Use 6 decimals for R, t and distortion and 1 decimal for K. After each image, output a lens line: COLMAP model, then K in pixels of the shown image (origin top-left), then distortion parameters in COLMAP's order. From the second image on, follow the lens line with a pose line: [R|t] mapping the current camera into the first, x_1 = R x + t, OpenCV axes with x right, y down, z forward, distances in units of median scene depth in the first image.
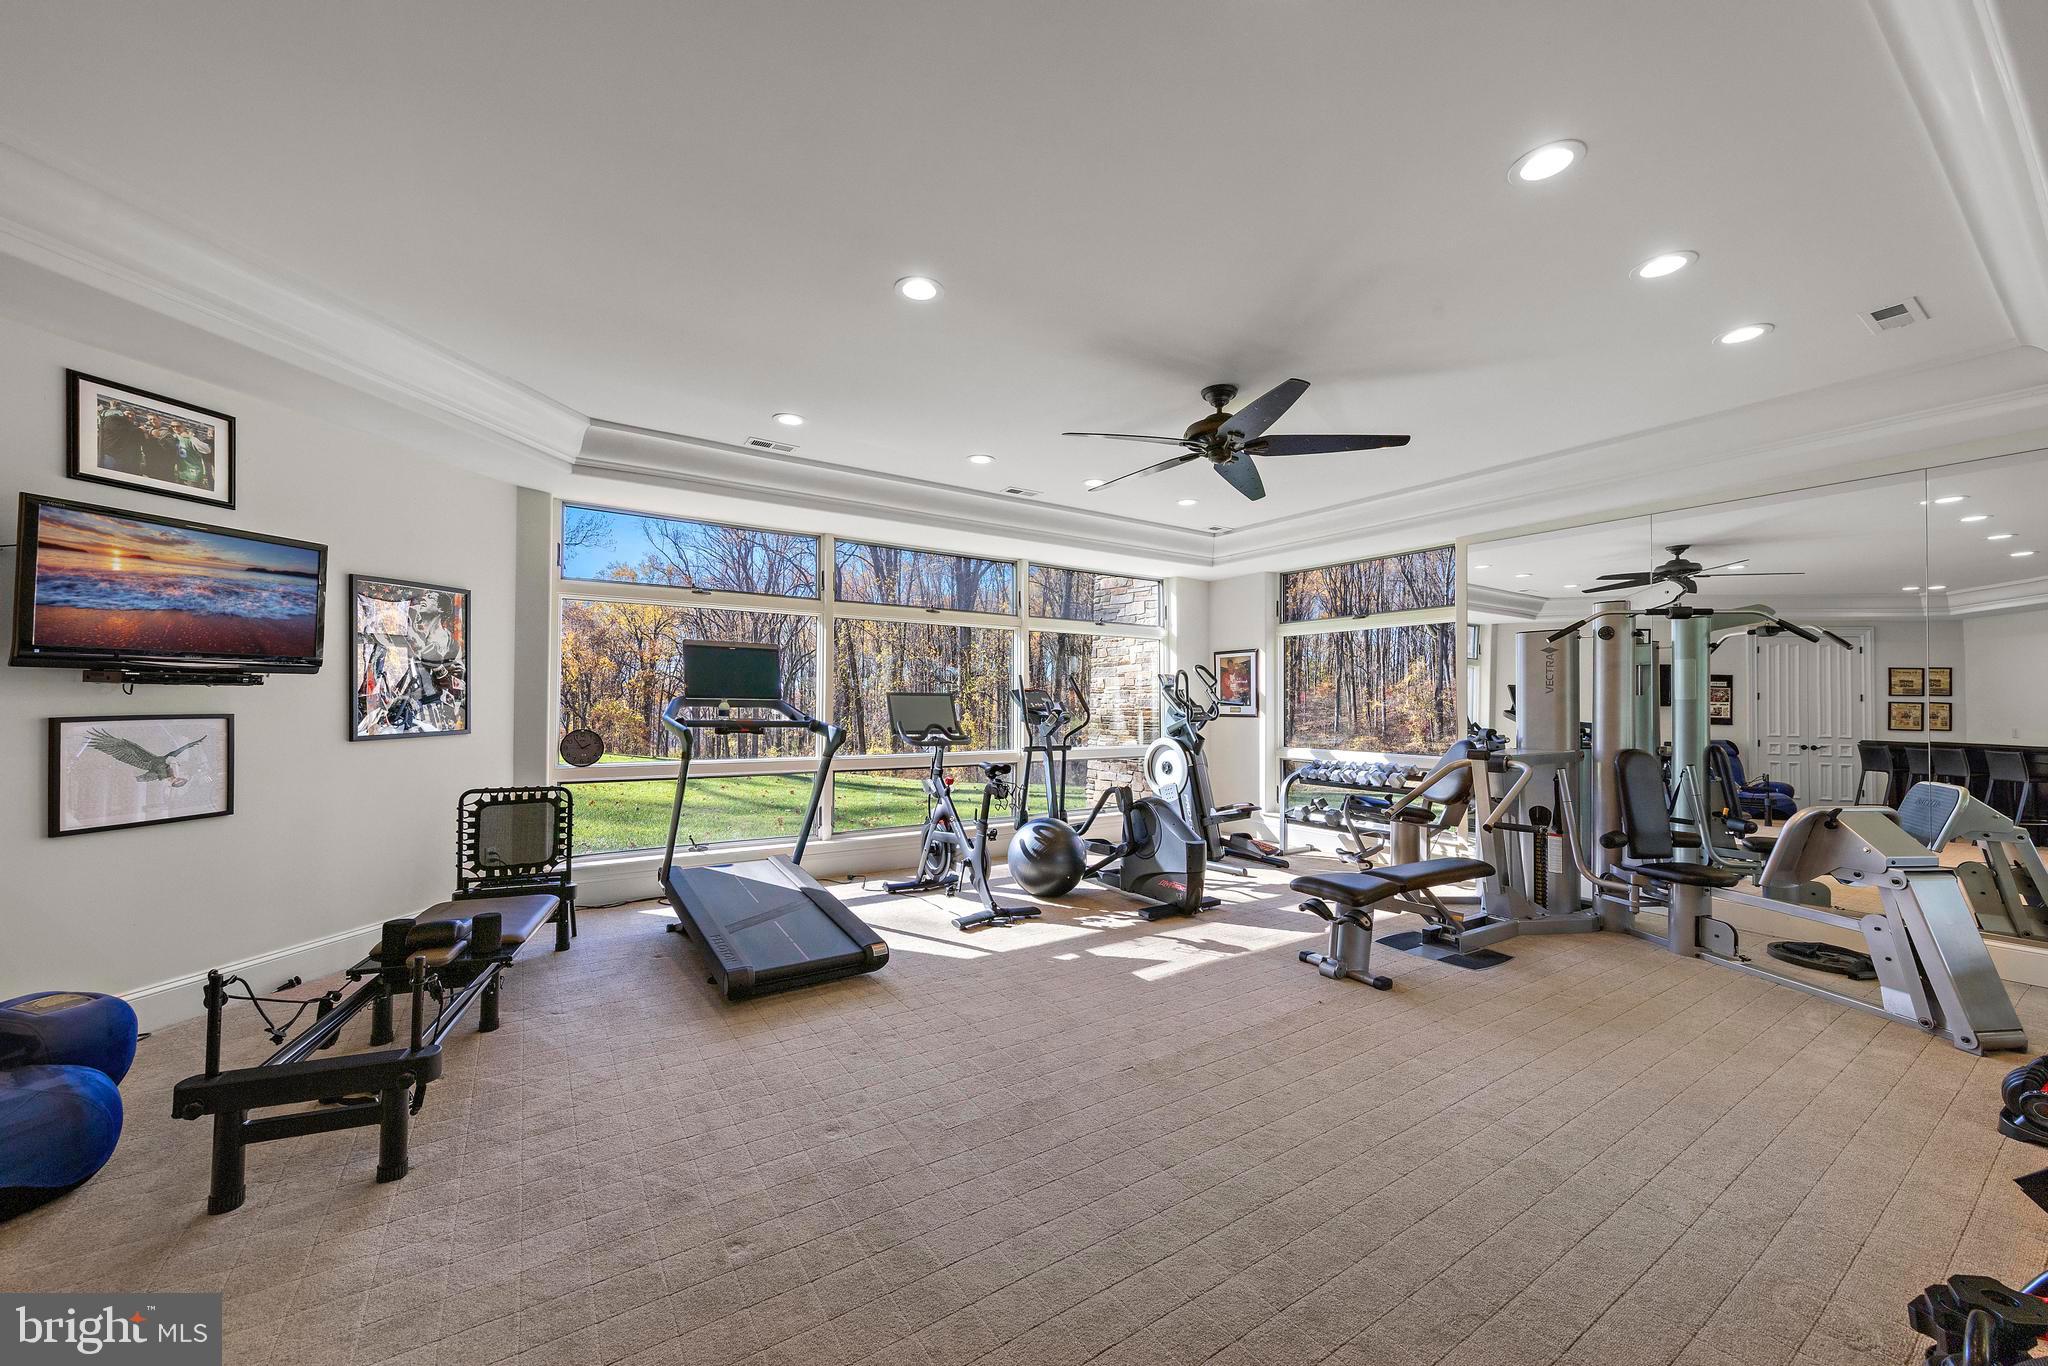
lens RADIAL K [[747.2, 0, 1024.0], [0, 747.2, 683.0], [0, 0, 1]] dist [0.000624, 0.000000]
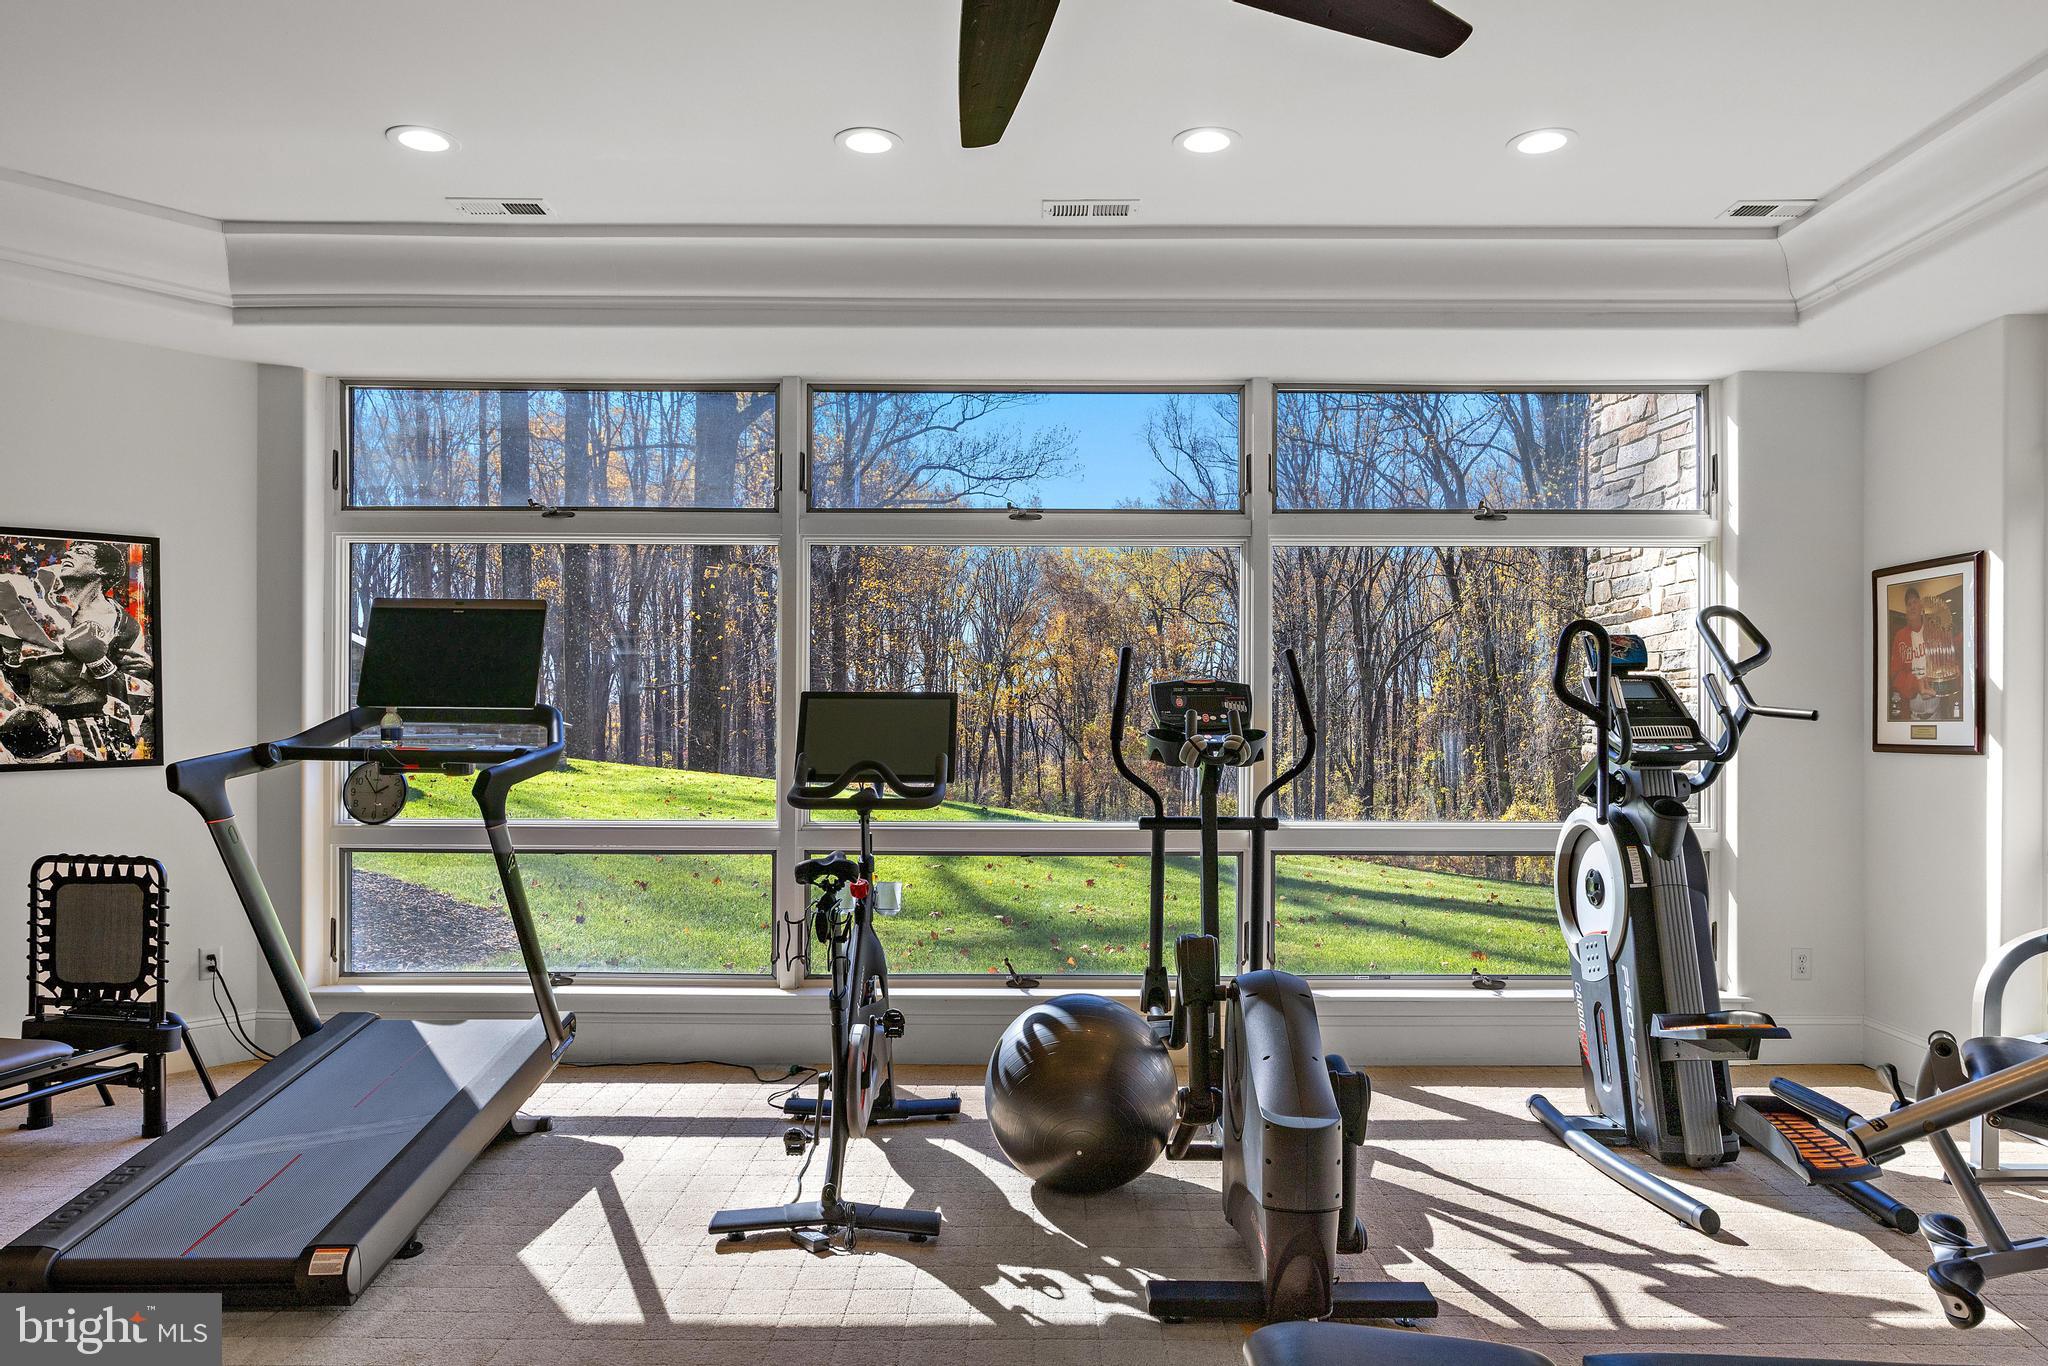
lens RADIAL K [[1322.8, 0, 1022.5], [0, 1322.8, 708.5], [0, 0, 1]] dist [0.004892, 0.002513]
pose [[0.838288, -0.006883, -0.545184, 0.484327], [0.016968, 0.999765, 0.013467, 0.017187], [0.544964, -0.020540, 0.838208, 0.464751]]
